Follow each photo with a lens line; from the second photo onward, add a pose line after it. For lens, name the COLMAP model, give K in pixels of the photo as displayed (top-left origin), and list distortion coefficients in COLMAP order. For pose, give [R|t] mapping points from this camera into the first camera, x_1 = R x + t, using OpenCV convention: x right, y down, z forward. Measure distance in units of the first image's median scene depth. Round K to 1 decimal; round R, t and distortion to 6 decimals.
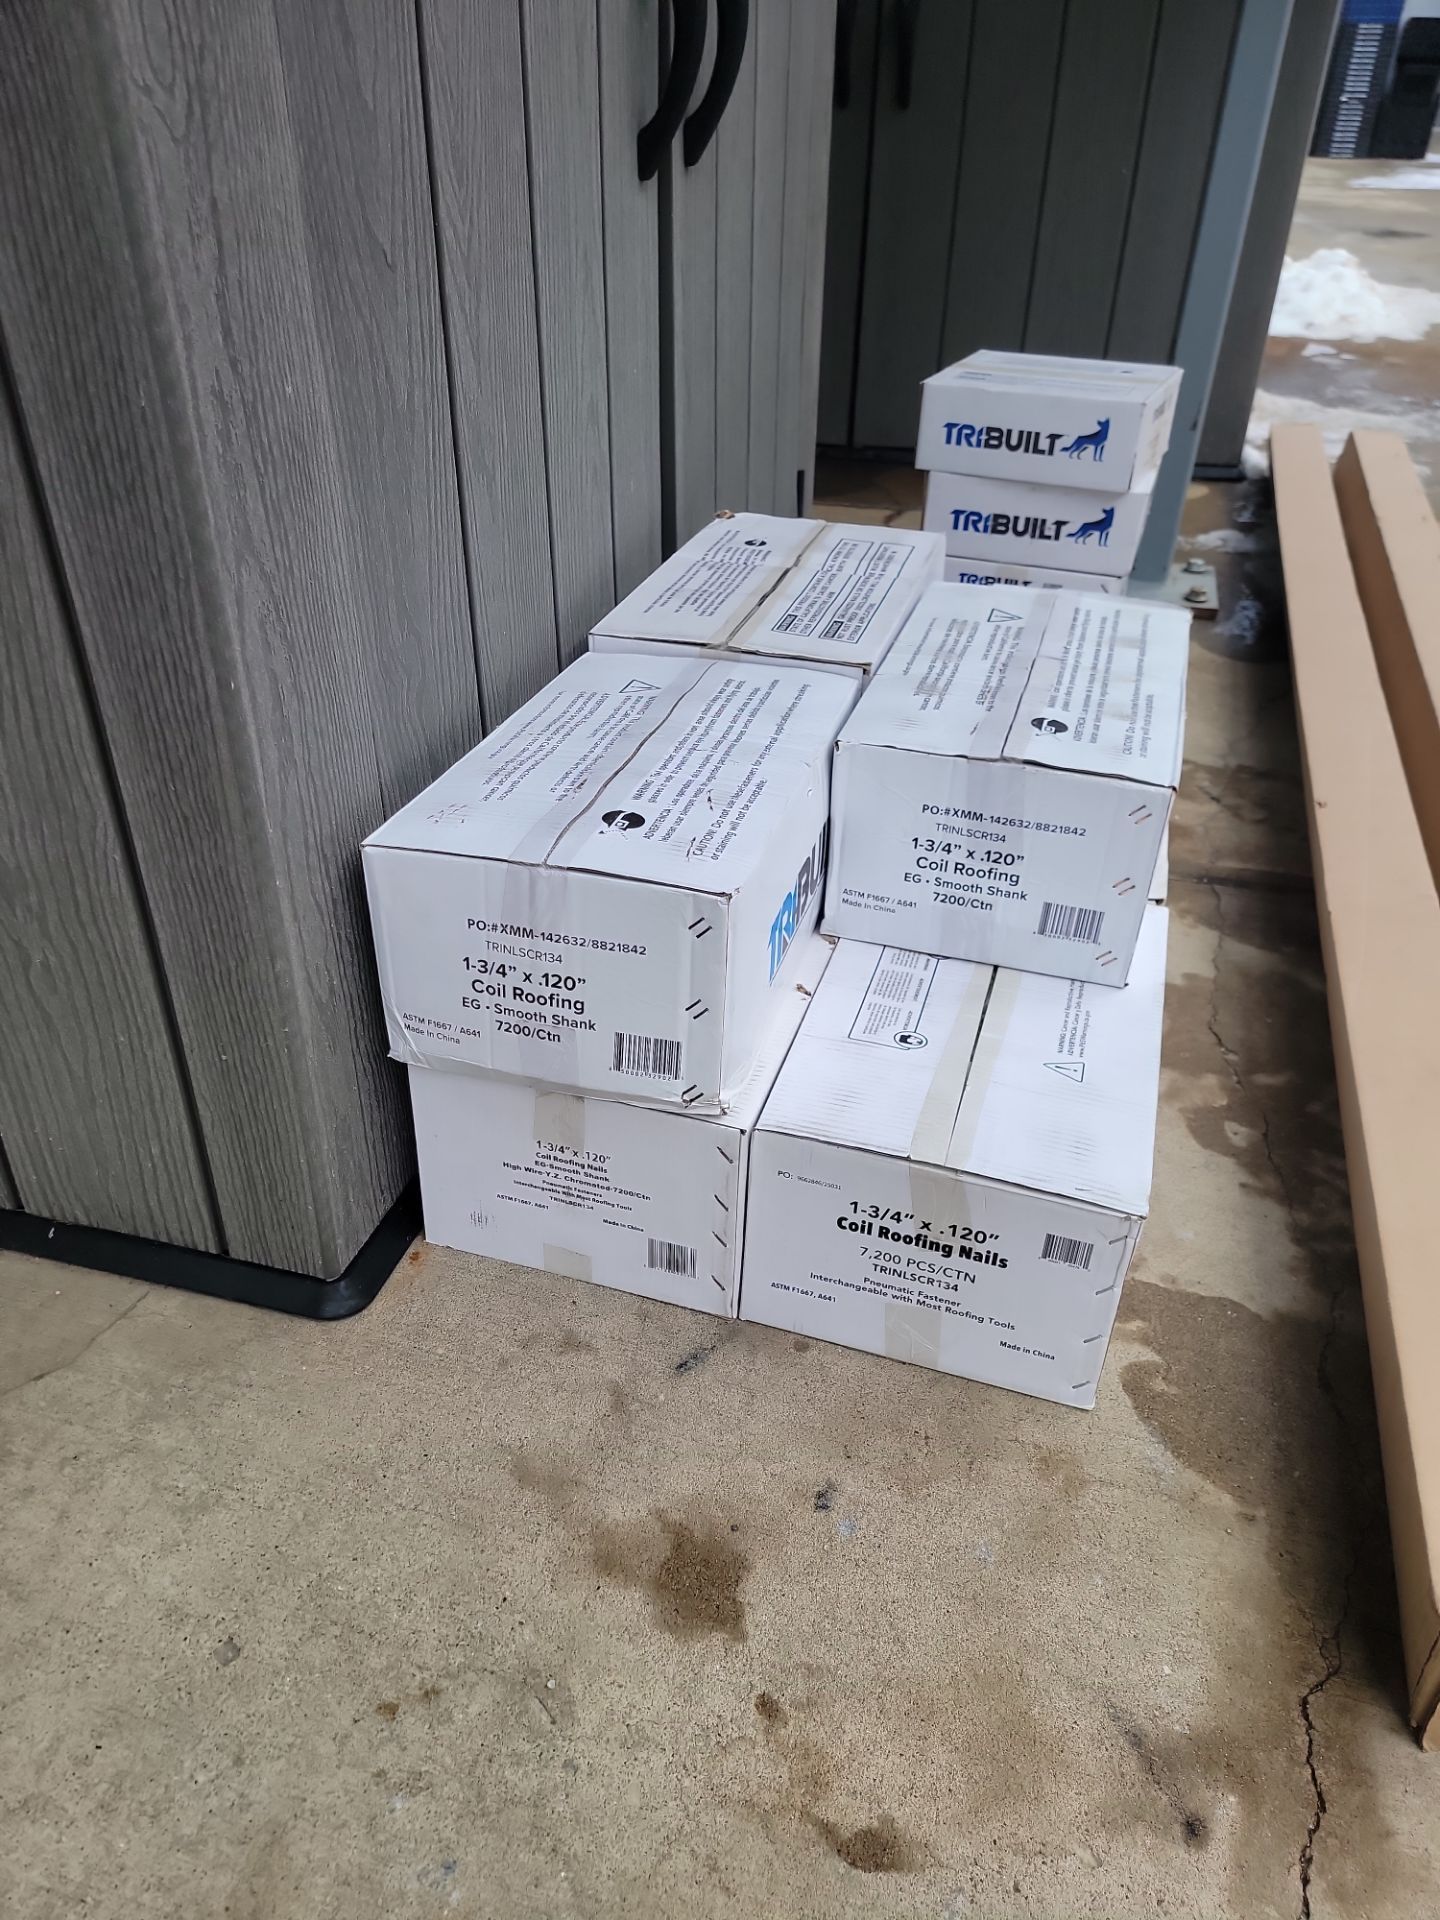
lens RADIAL K [[1378.6, 0, 717.2], [0, 1378.6, 963.5], [0, 0, 1]] dist [0.031964, -0.021265]
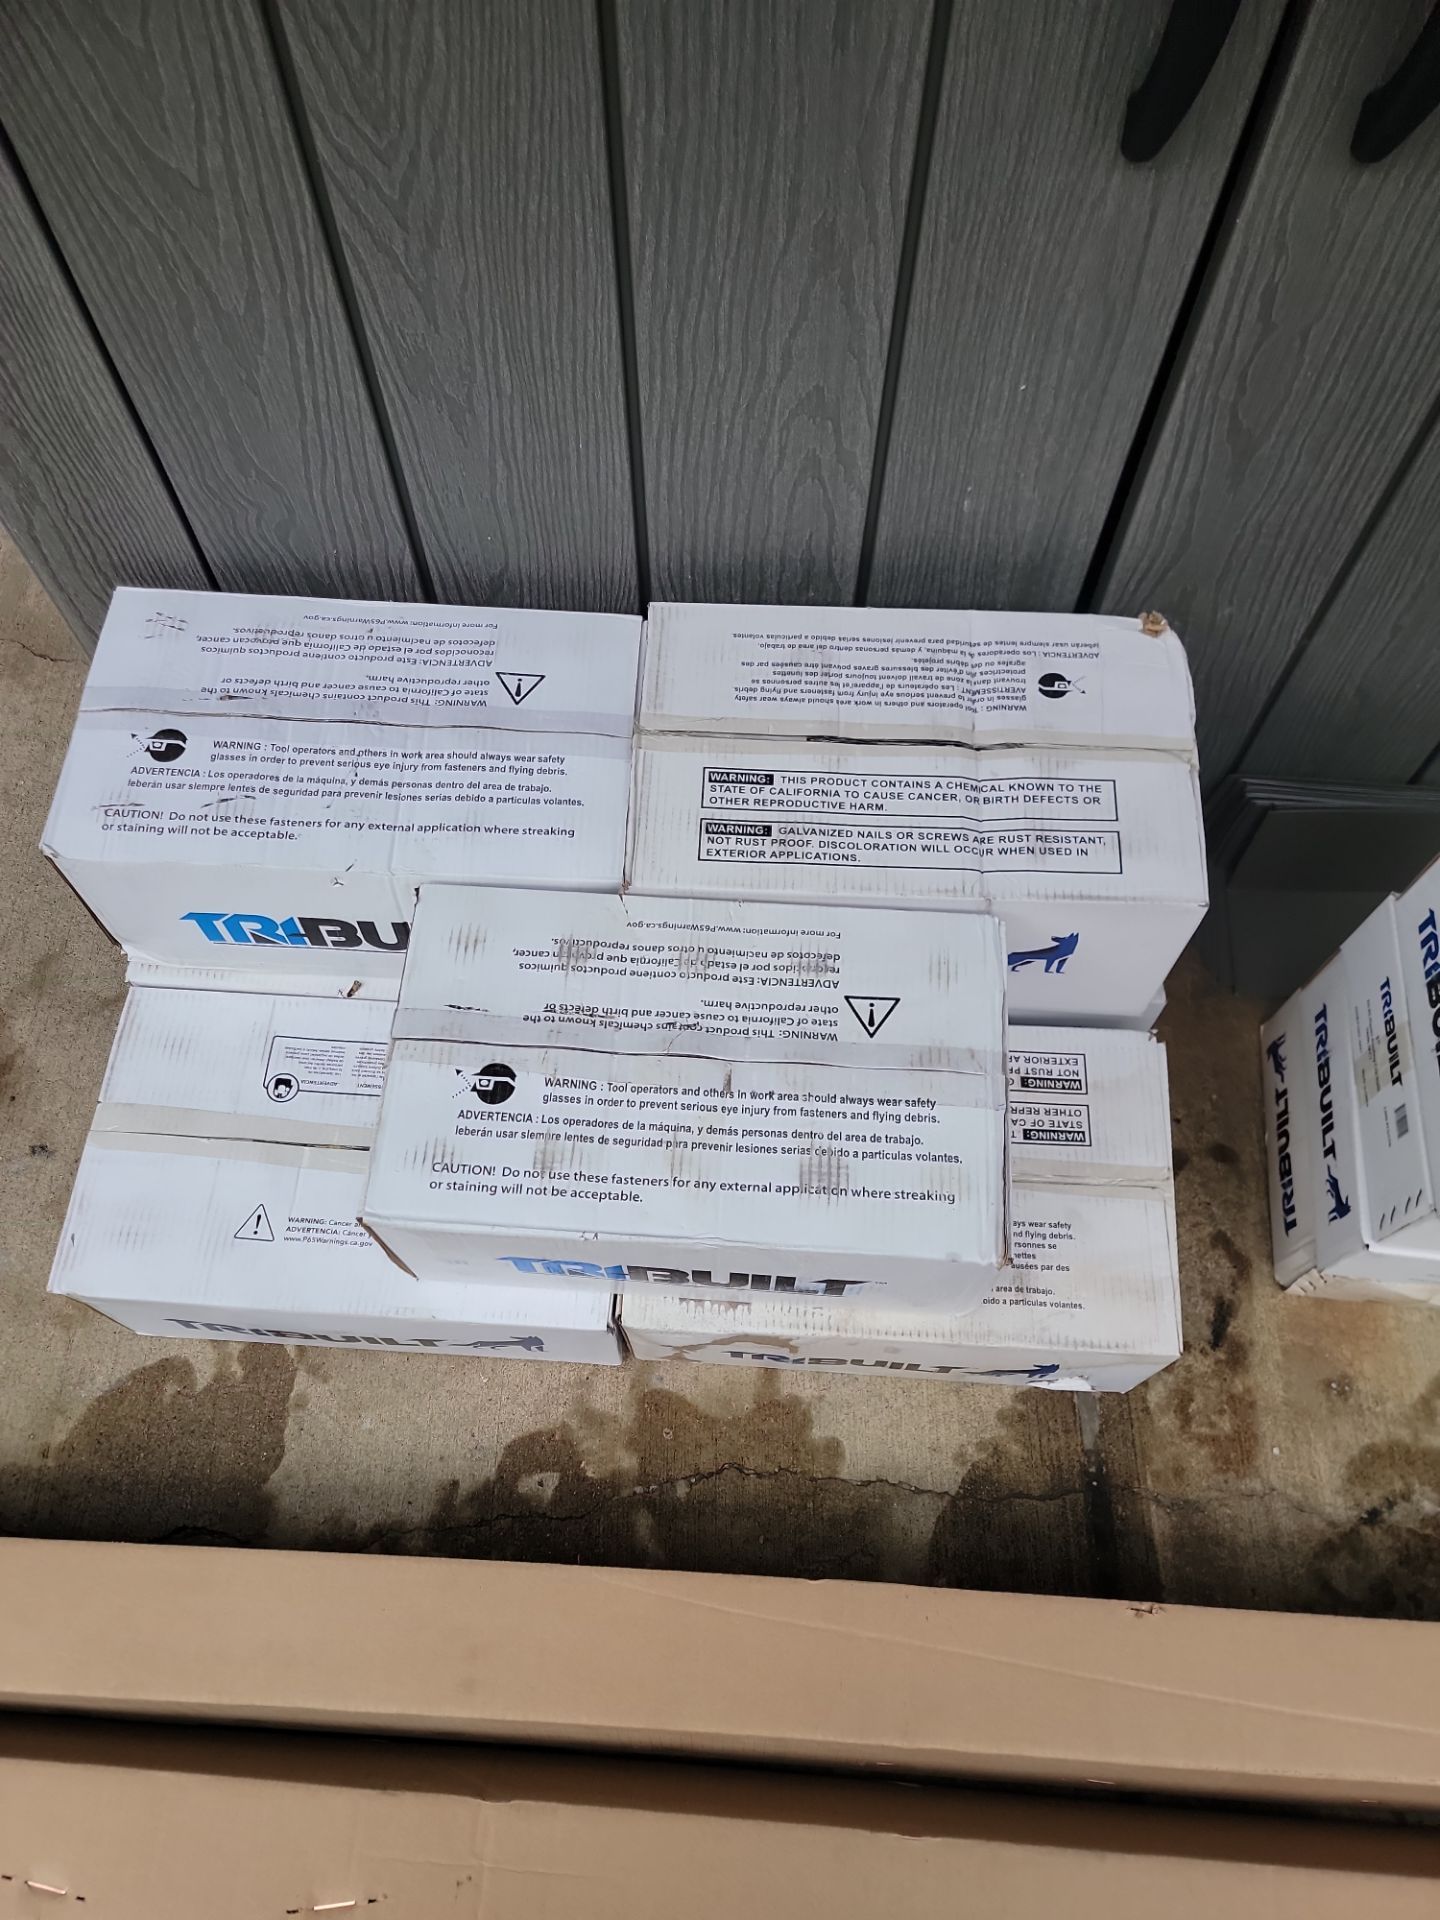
lens RADIAL K [[1427.7, 0, 704.6], [0, 1427.7, 1022.6], [0, 0, 1]] dist [0.033133, -0.008665]
pose [[0.230066, 0.877744, -0.420279, 0.598921], [-0.512717, 0.476391, 0.714265, -0.875384], [0.827159, 0.051156, 0.559635, 0.593290]]
